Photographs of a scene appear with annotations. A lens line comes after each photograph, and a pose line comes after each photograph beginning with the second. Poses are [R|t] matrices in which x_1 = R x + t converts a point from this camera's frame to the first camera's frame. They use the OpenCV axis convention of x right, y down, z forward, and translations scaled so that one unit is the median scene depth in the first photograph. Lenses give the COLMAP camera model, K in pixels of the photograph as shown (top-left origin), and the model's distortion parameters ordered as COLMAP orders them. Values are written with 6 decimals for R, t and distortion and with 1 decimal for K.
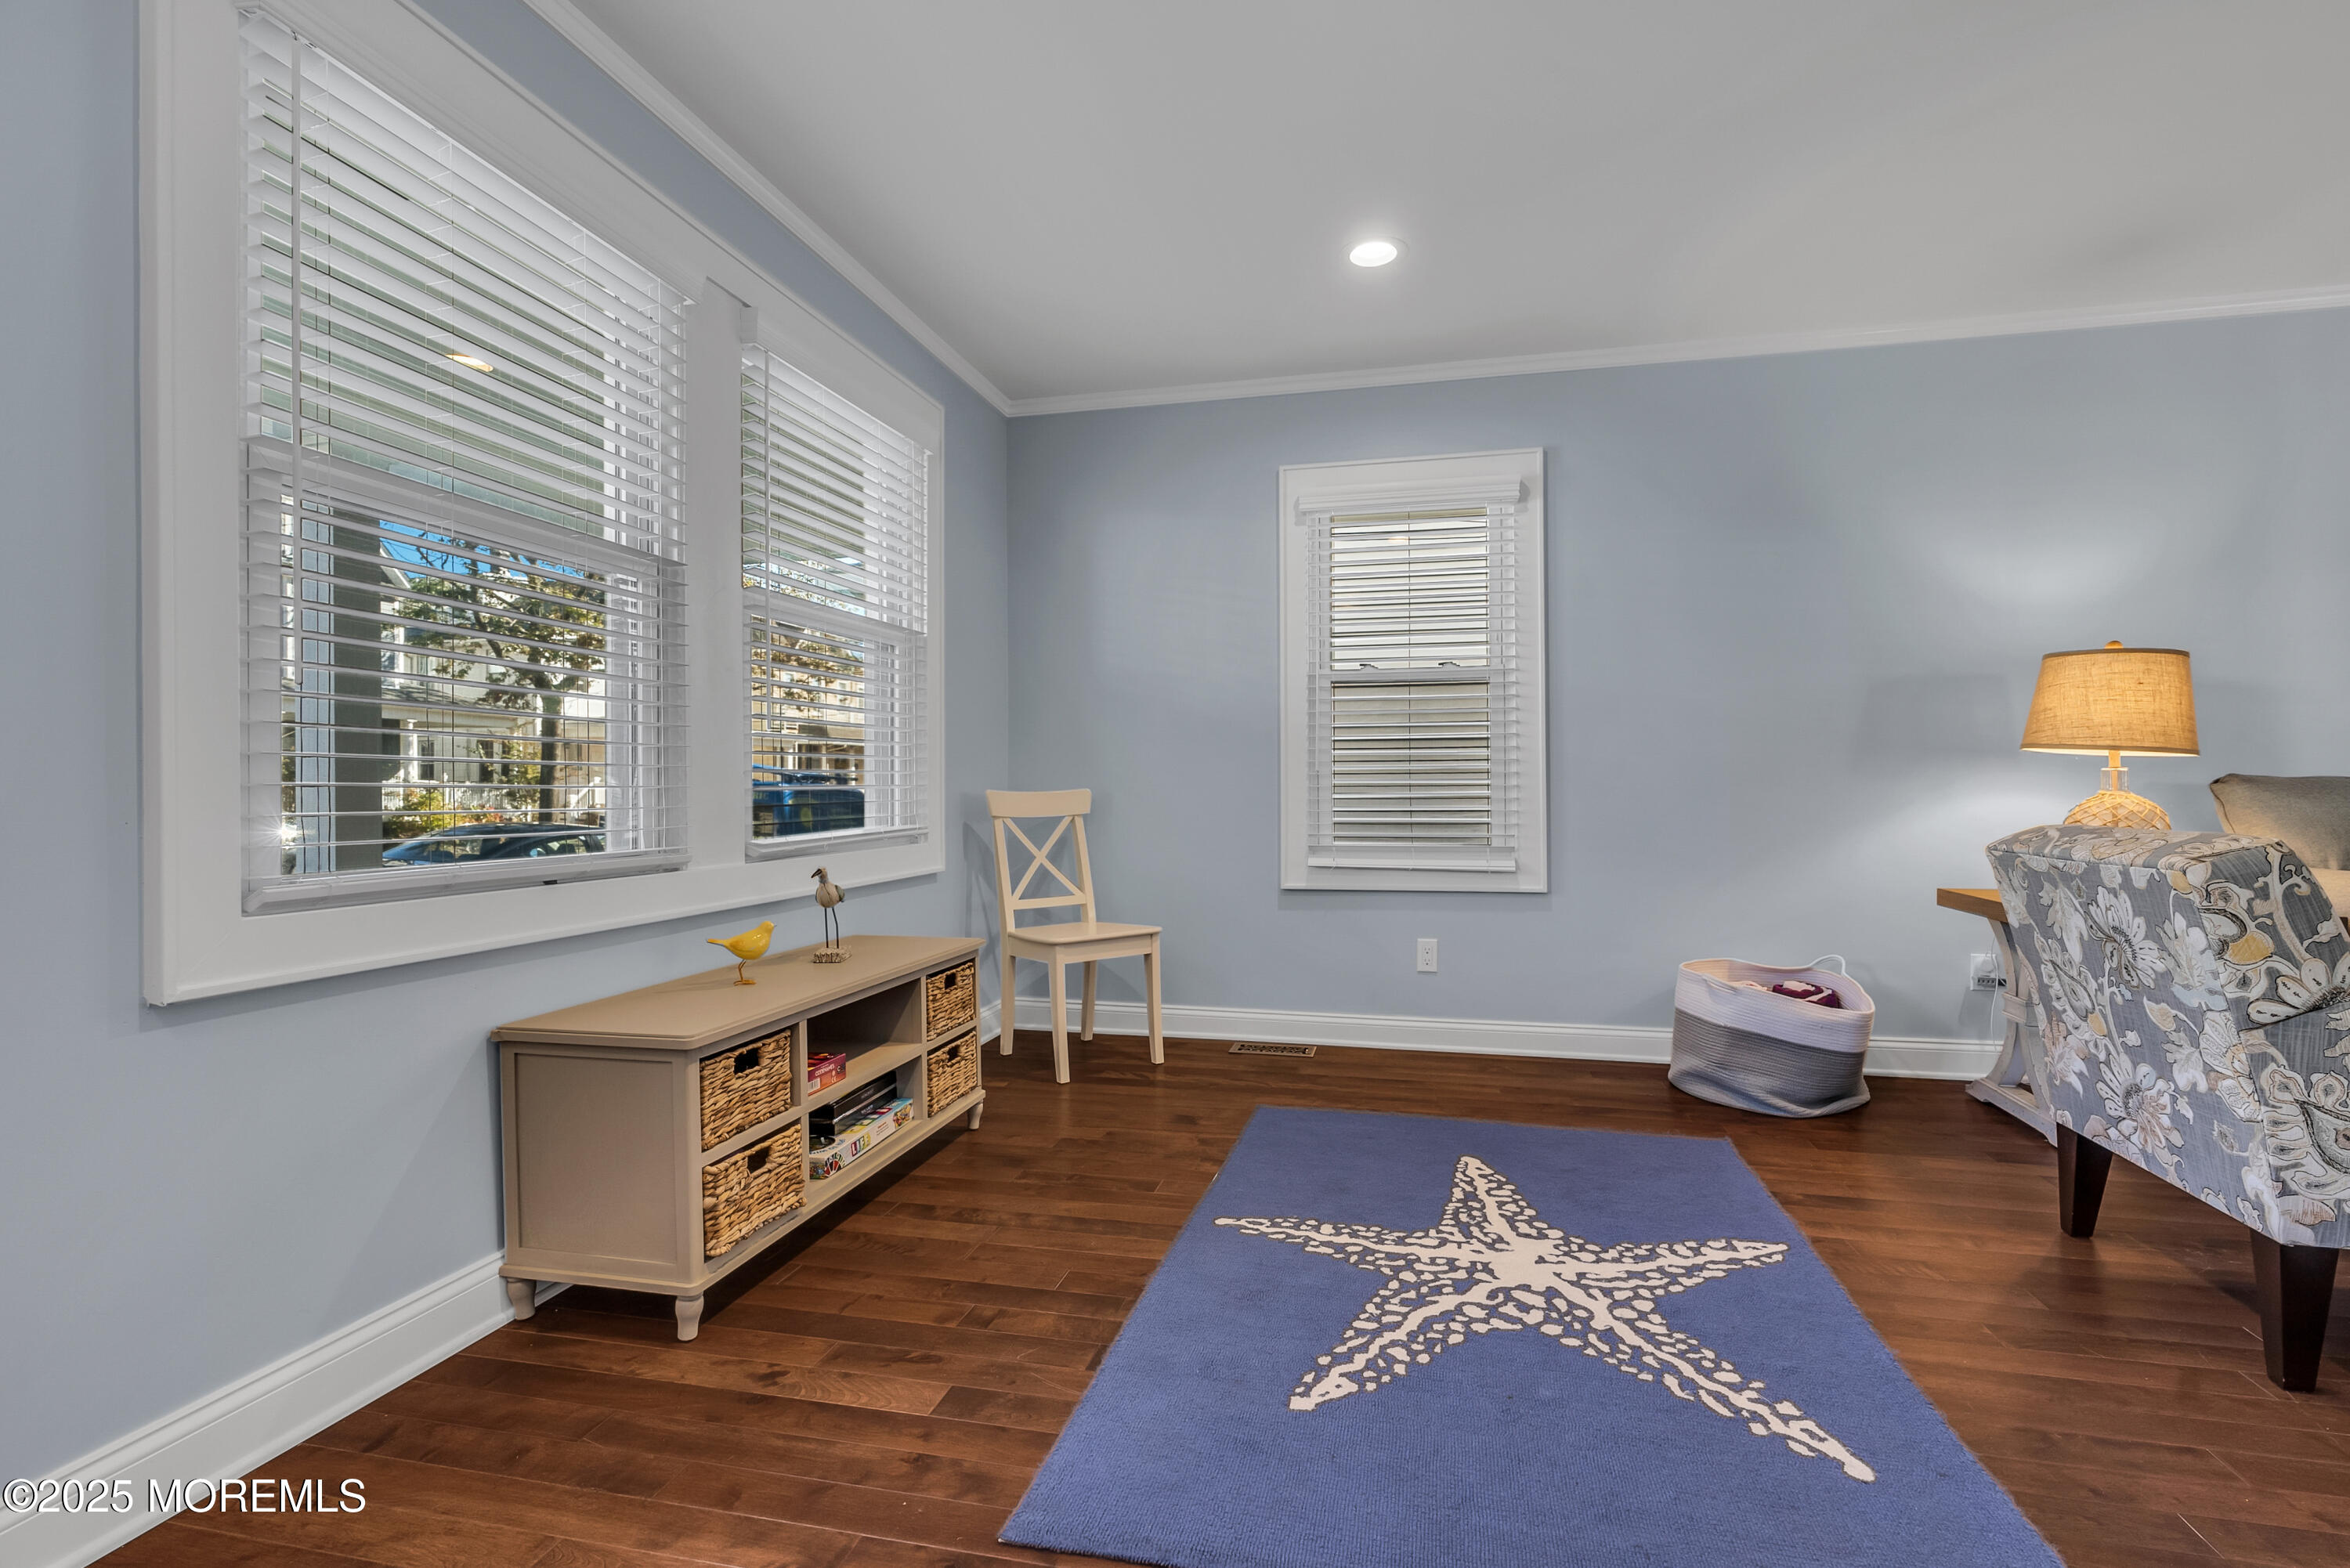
lens RADIAL K [[1064.1, 0, 1184.5], [0, 1064.1, 783.8], [0, 0, 1]] dist [-0.009091, -0.000002]
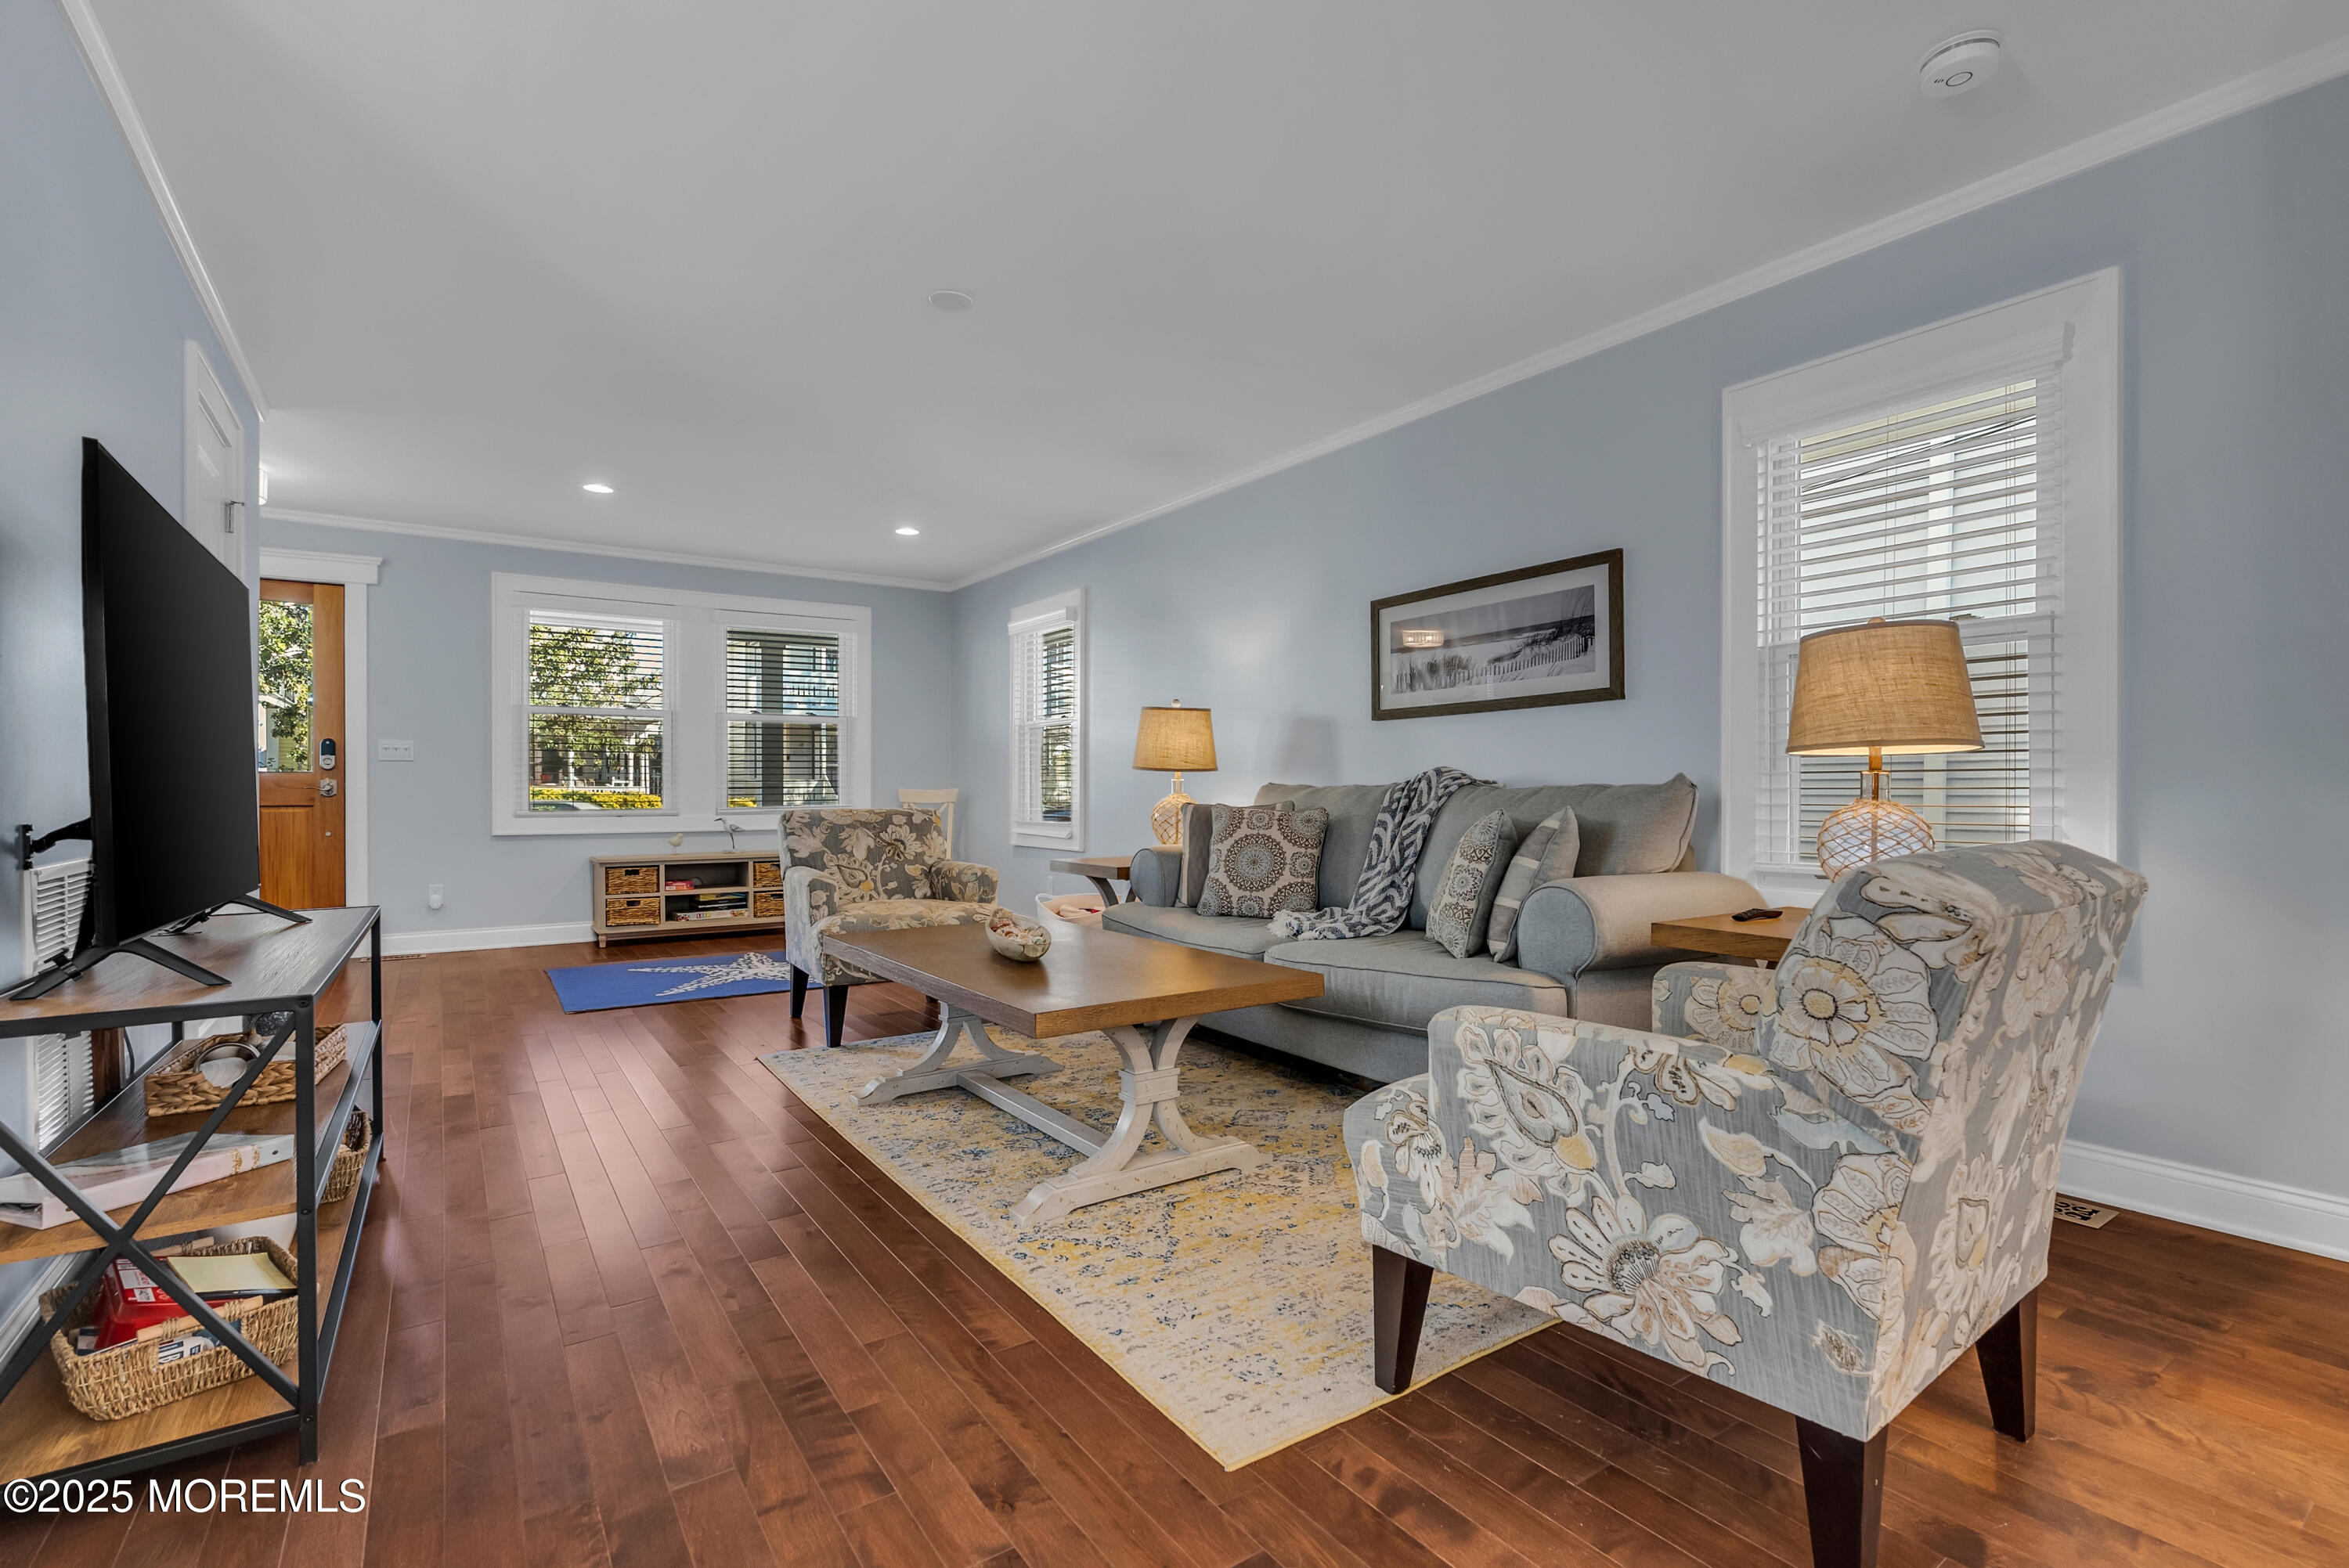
lens RADIAL K [[1067.7, 0, 1189.0], [0, 1067.7, 785.0], [0, 0, 1]] dist [-0.002319, 0.000336]
pose [[0.722877, 0.006213, -0.690949, 2.004981], [-0.004014, 0.999980, 0.004793, -0.018535], [0.690965, -0.000691, 0.722887, -0.118415]]
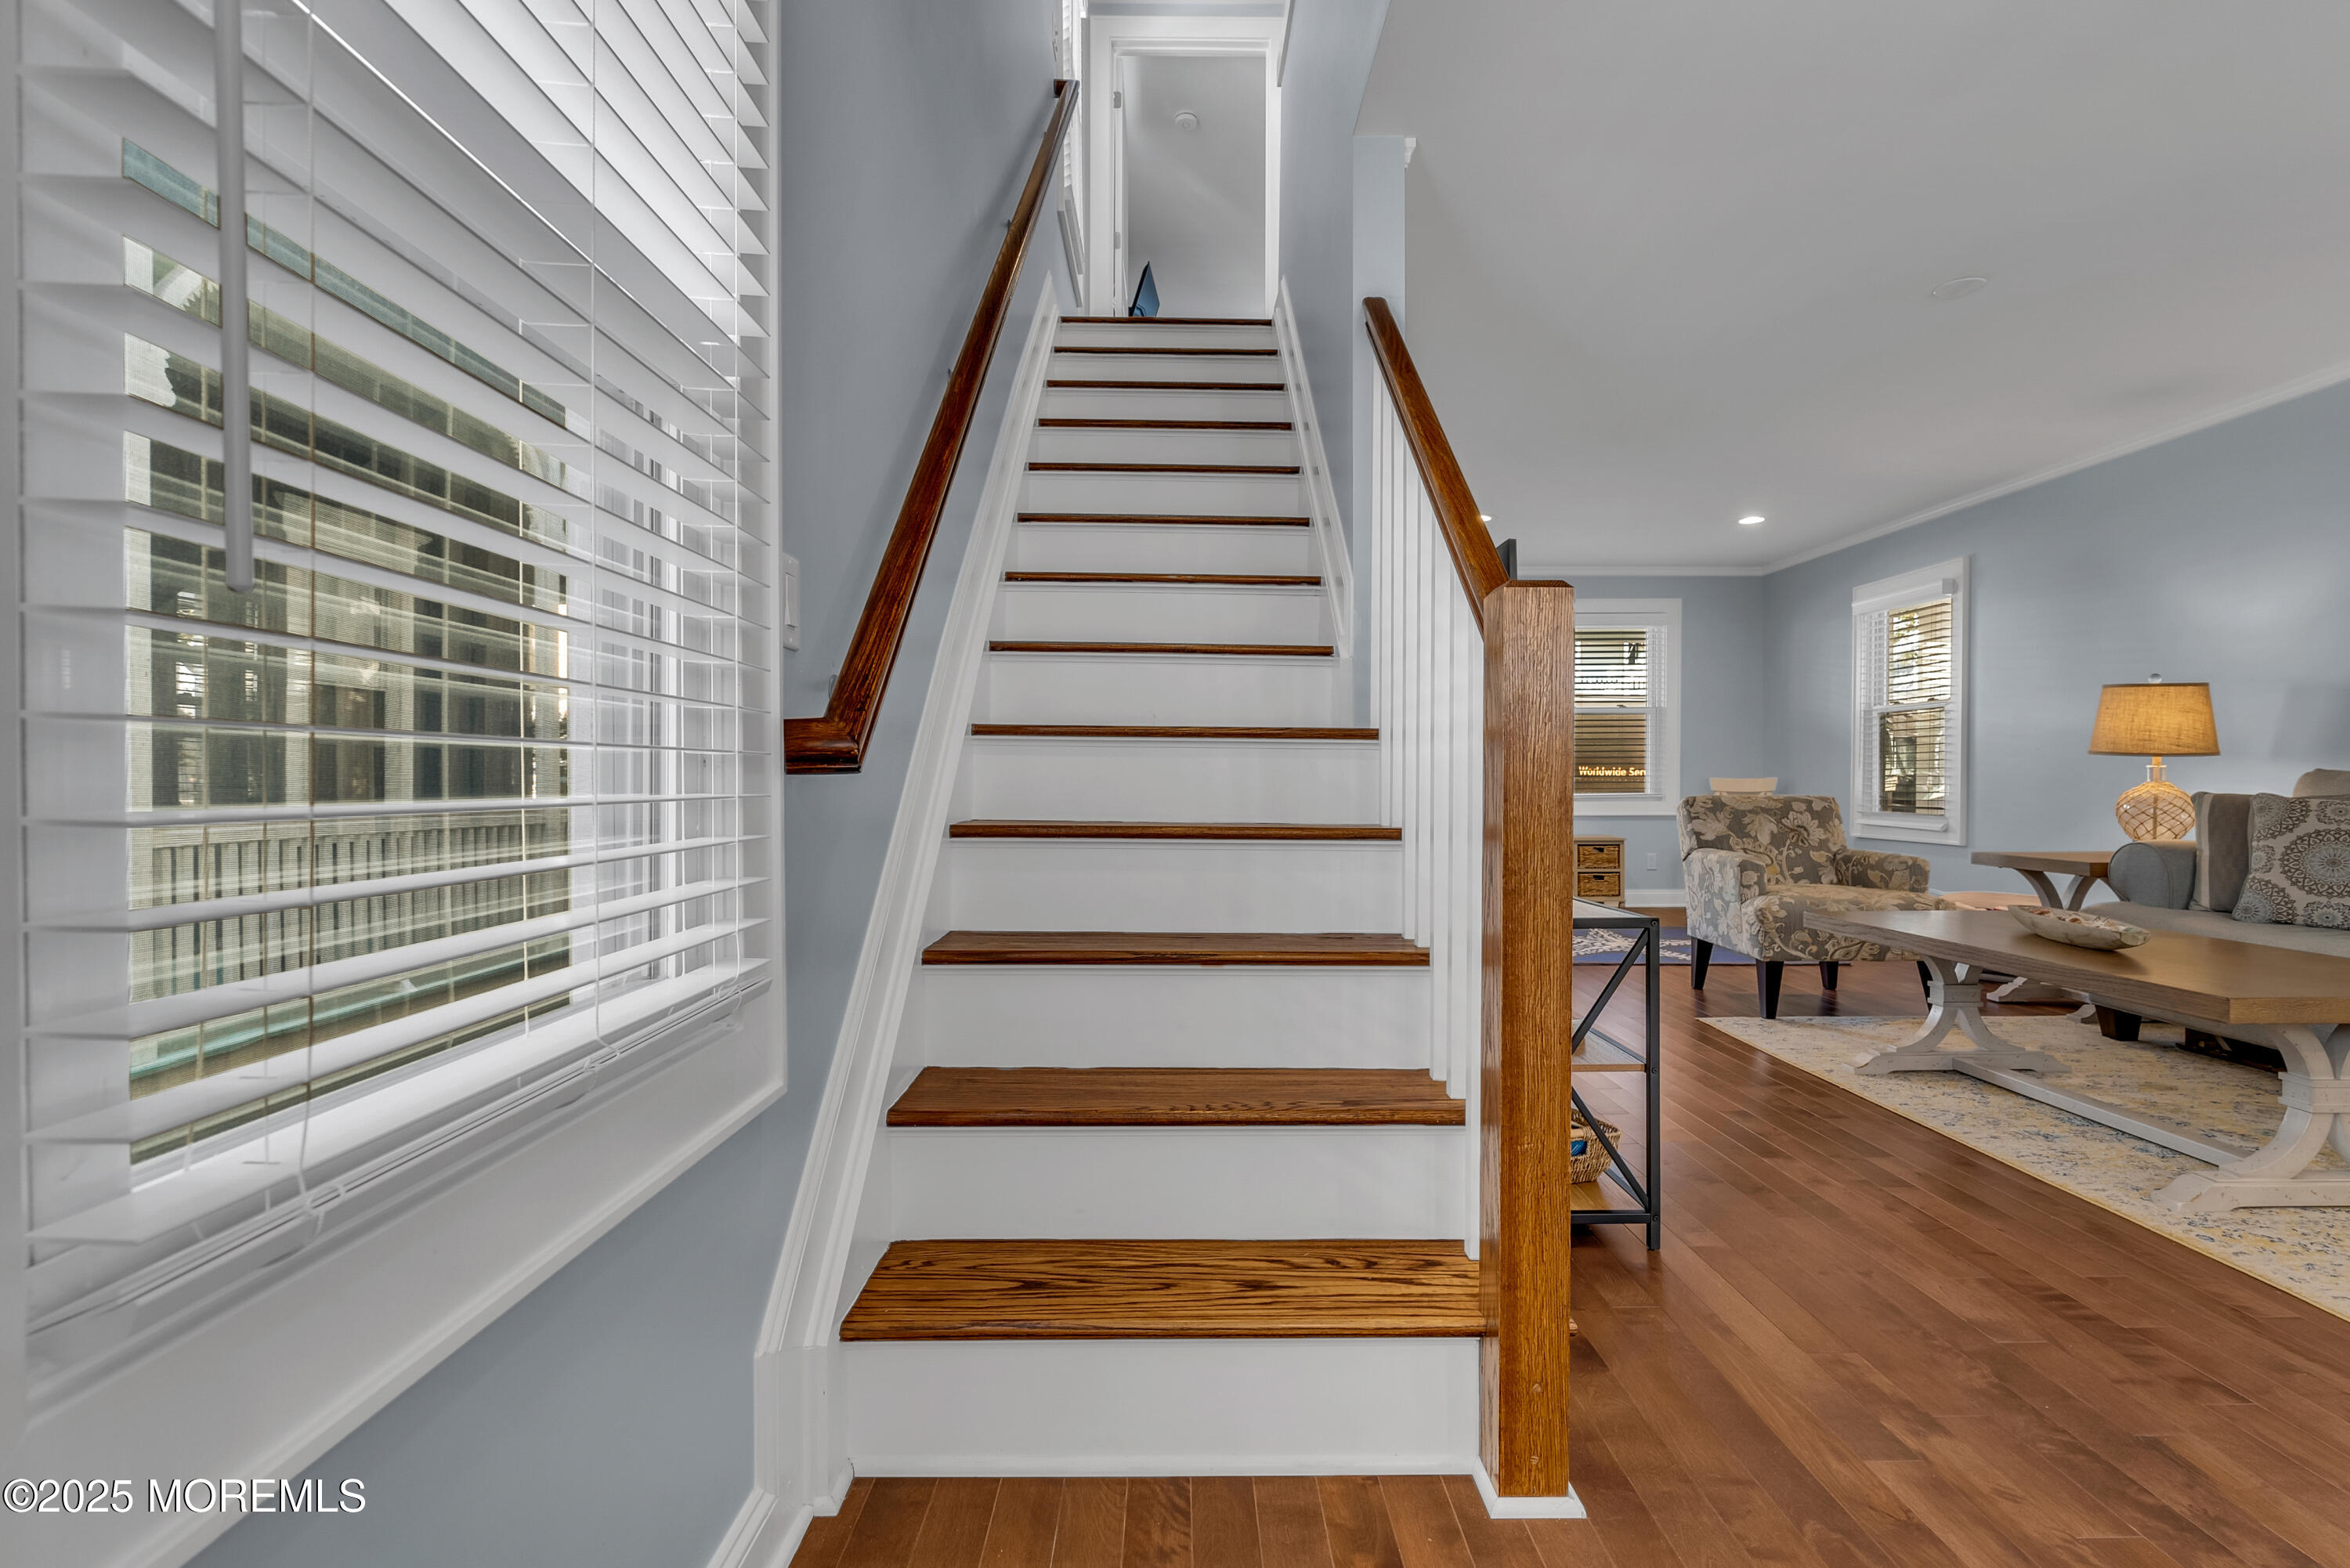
lens RADIAL K [[1068.2, 0, 1189.5], [0, 1068.2, 785.0], [0, 0, 1]] dist [-0.002319, 0.000336]
pose [[0.212759, 0.015239, -0.976986, 1.981973], [0.000165, 0.999878, 0.015632, -0.015682], [0.977105, -0.003487, 0.212731, -0.512134]]
